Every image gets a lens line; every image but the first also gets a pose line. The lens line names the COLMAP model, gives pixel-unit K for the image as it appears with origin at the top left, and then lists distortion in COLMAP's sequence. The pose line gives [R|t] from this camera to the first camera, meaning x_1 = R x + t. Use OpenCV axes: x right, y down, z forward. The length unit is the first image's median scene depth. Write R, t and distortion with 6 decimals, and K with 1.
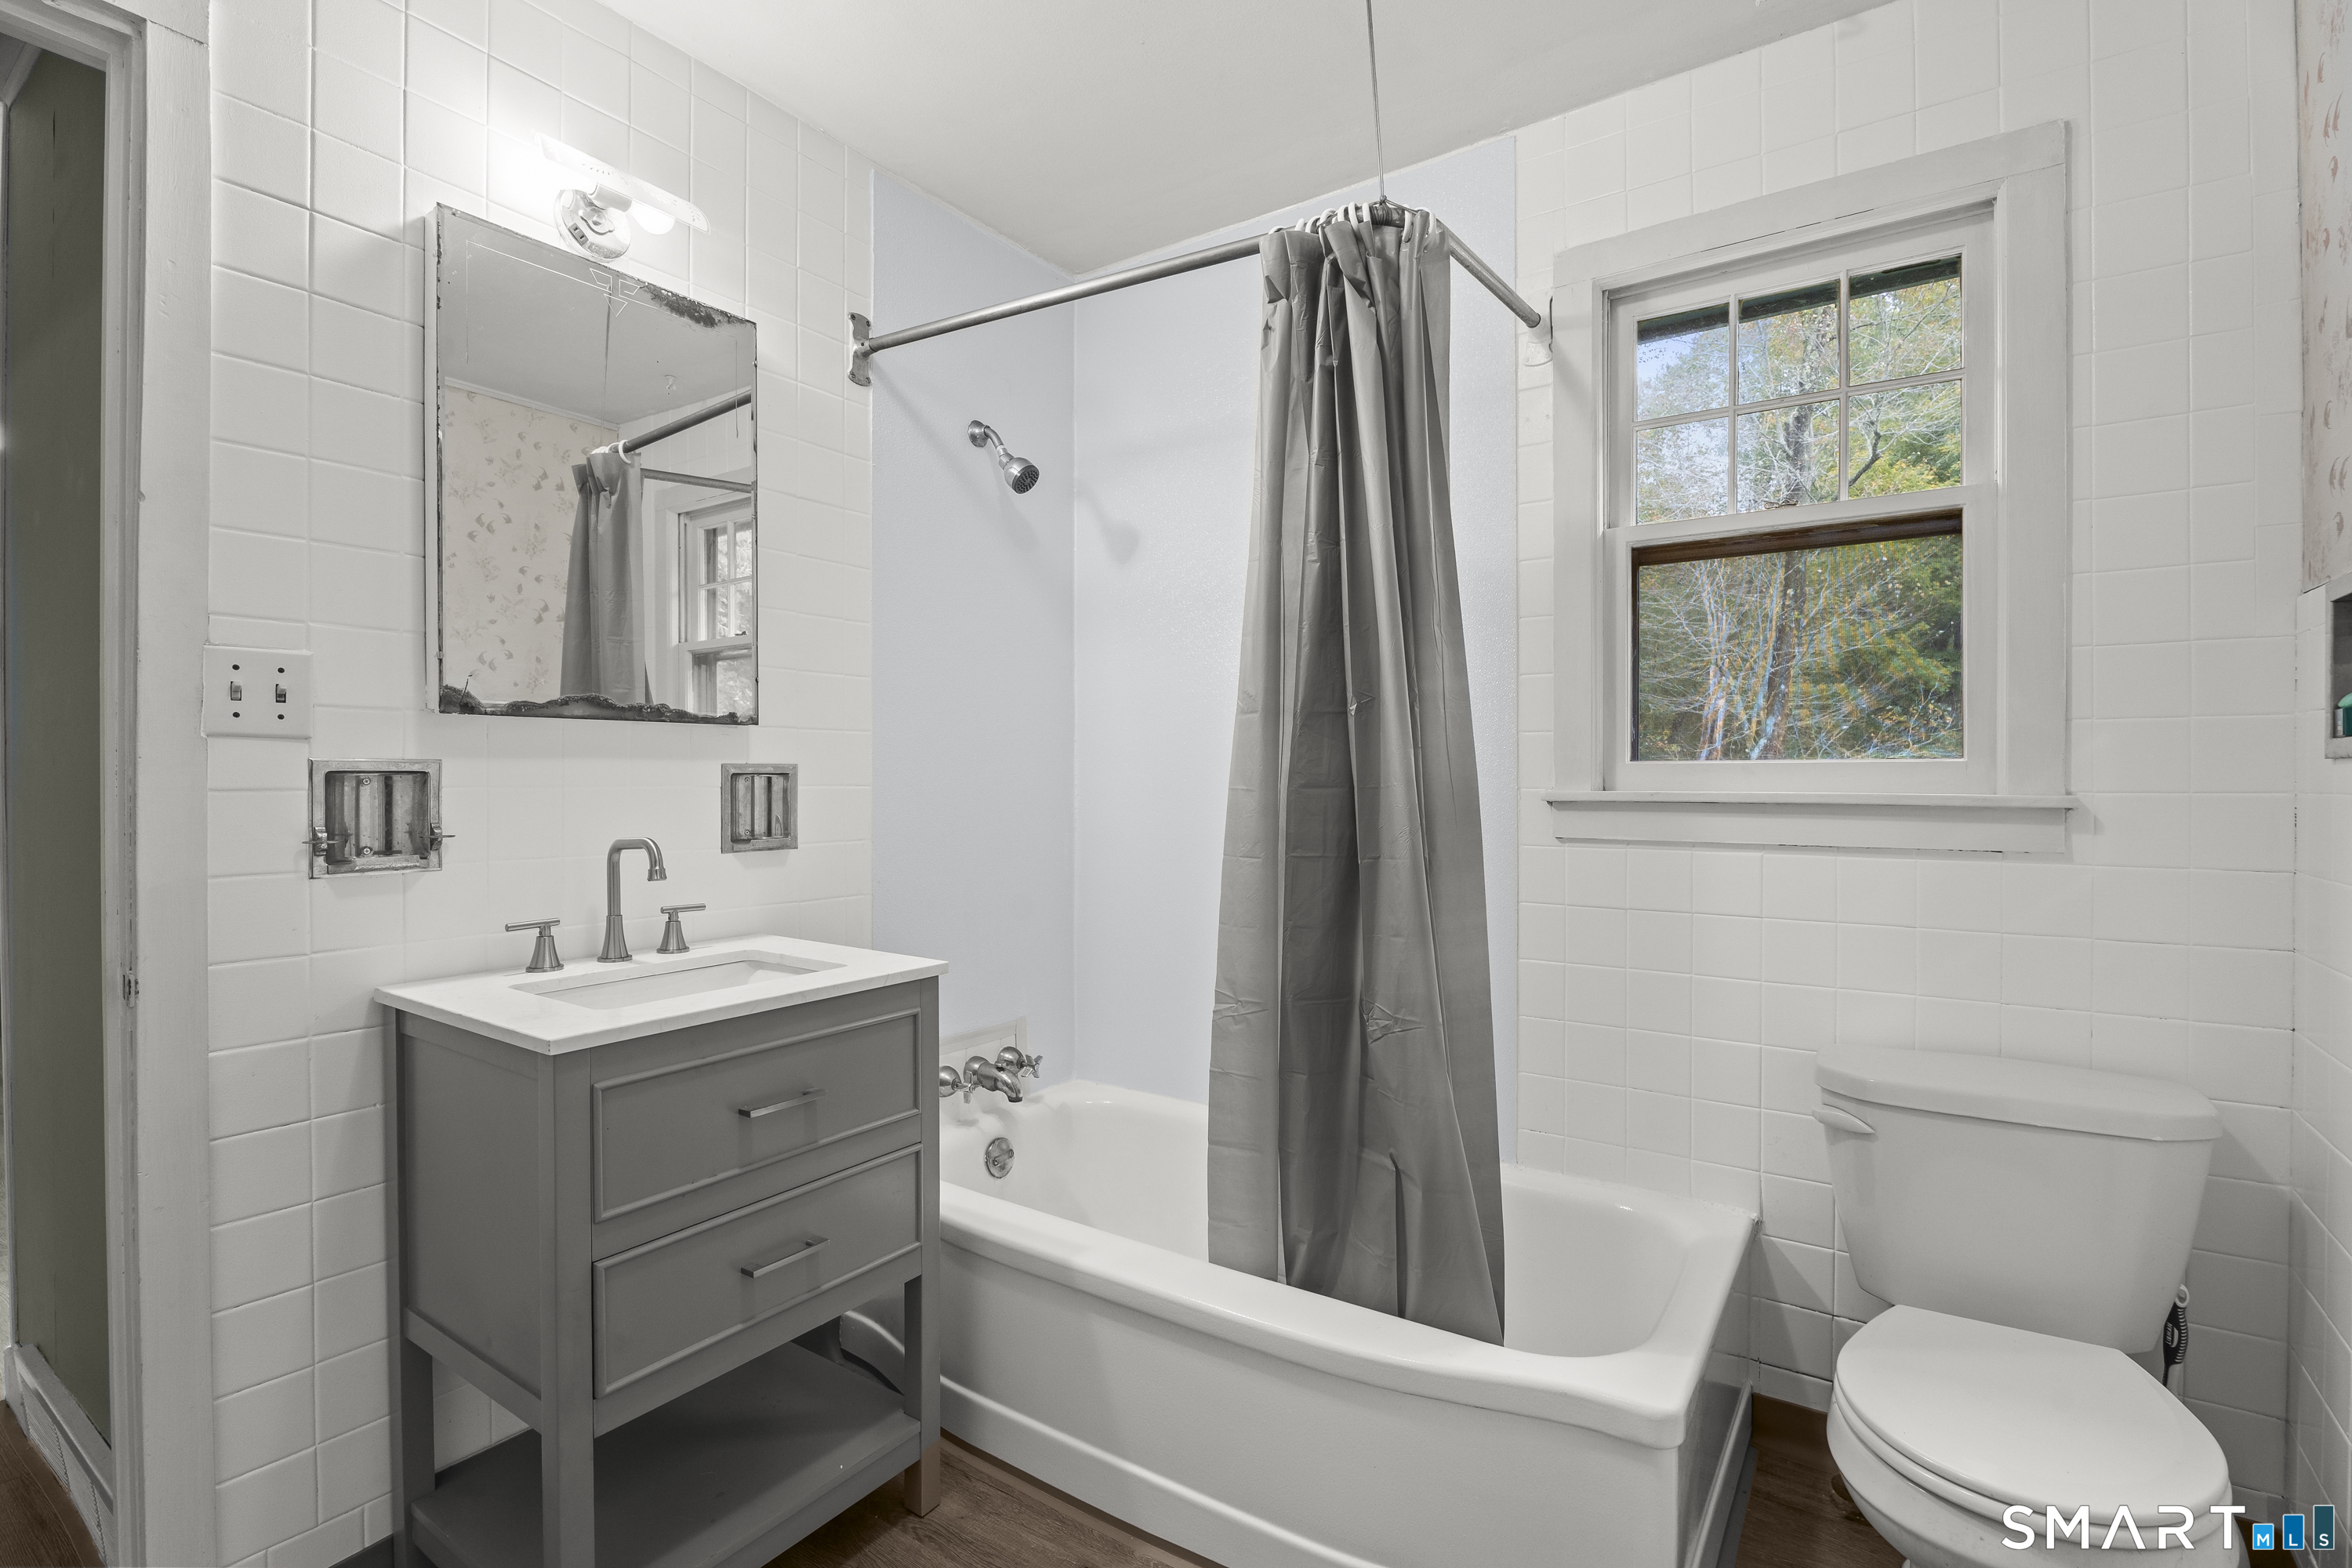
lens RADIAL K [[1080.2, 0, 1174.6], [0, 1080.2, 766.3], [0, 0, 1]] dist [-0.002042, -0.000526]
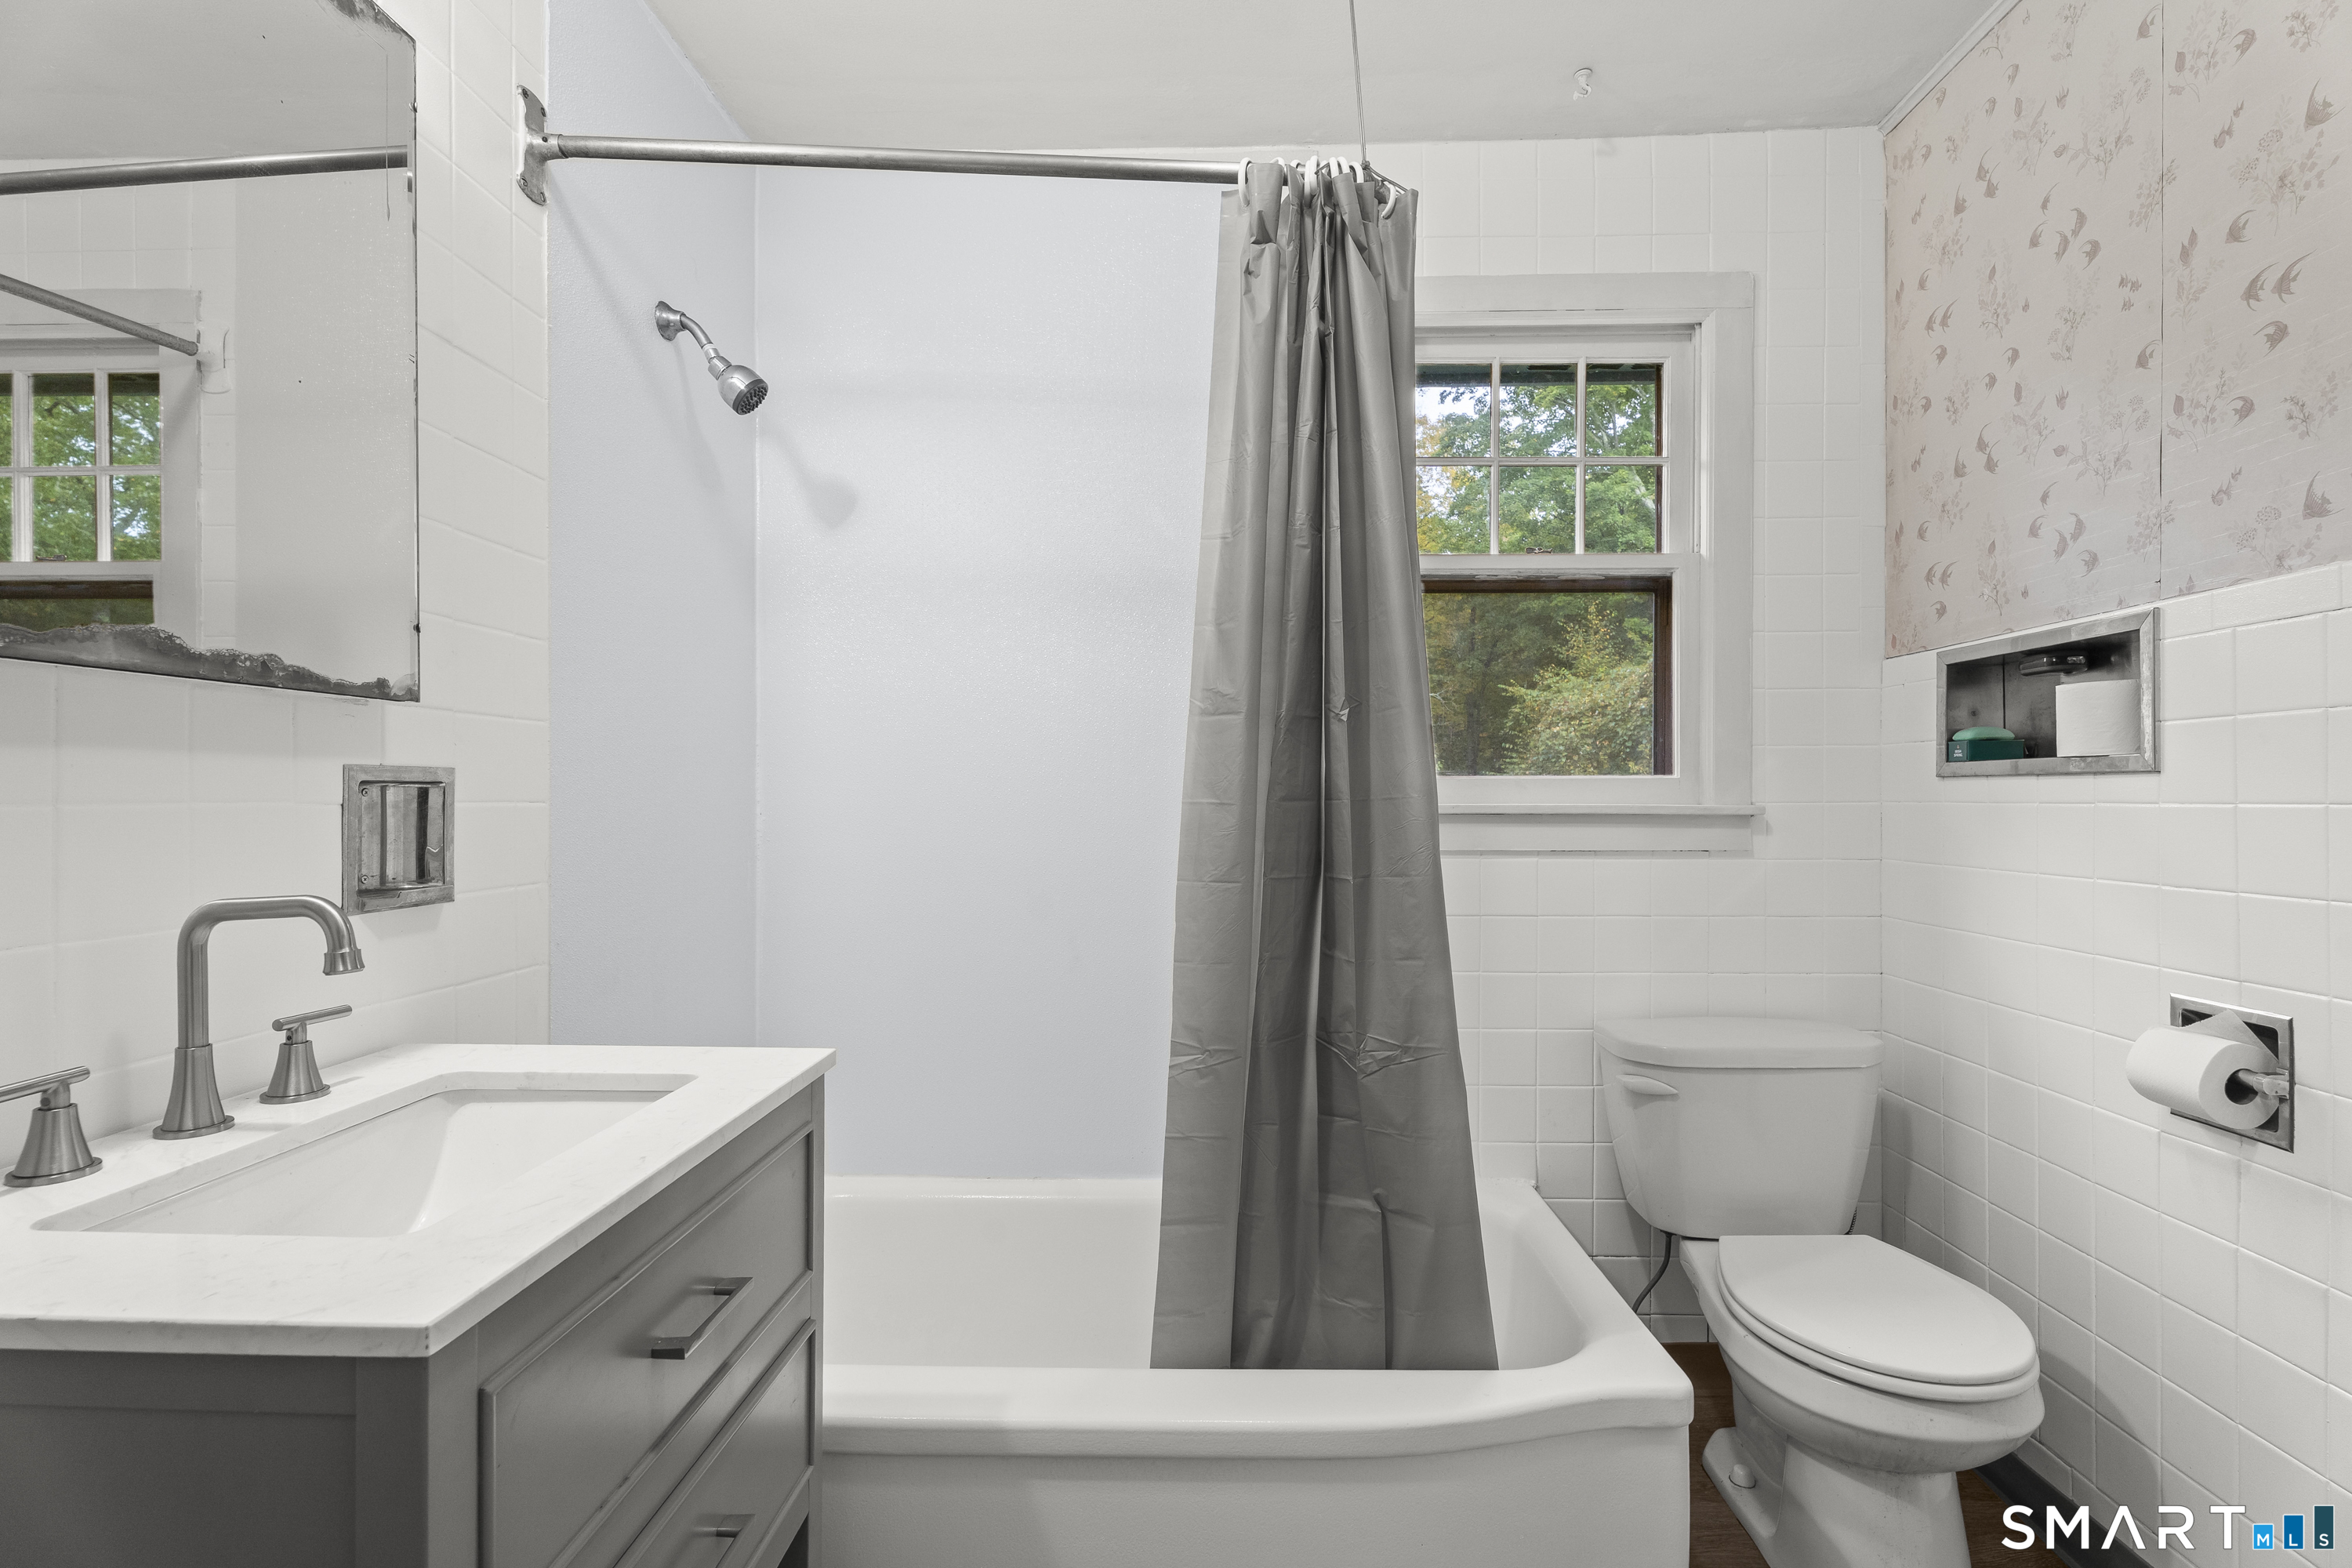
lens RADIAL K [[1050.0, 0, 1176.0], [0, 1050.0, 784.0], [0, 0, 1]] dist [0.023404, -0.008186]
pose [[0.841327, 0.005910, 0.540495, -0.399139], [-0.005343, 0.999982, -0.002617, 0.008280], [-0.540500, -0.000686, 0.841343, 0.301637]]
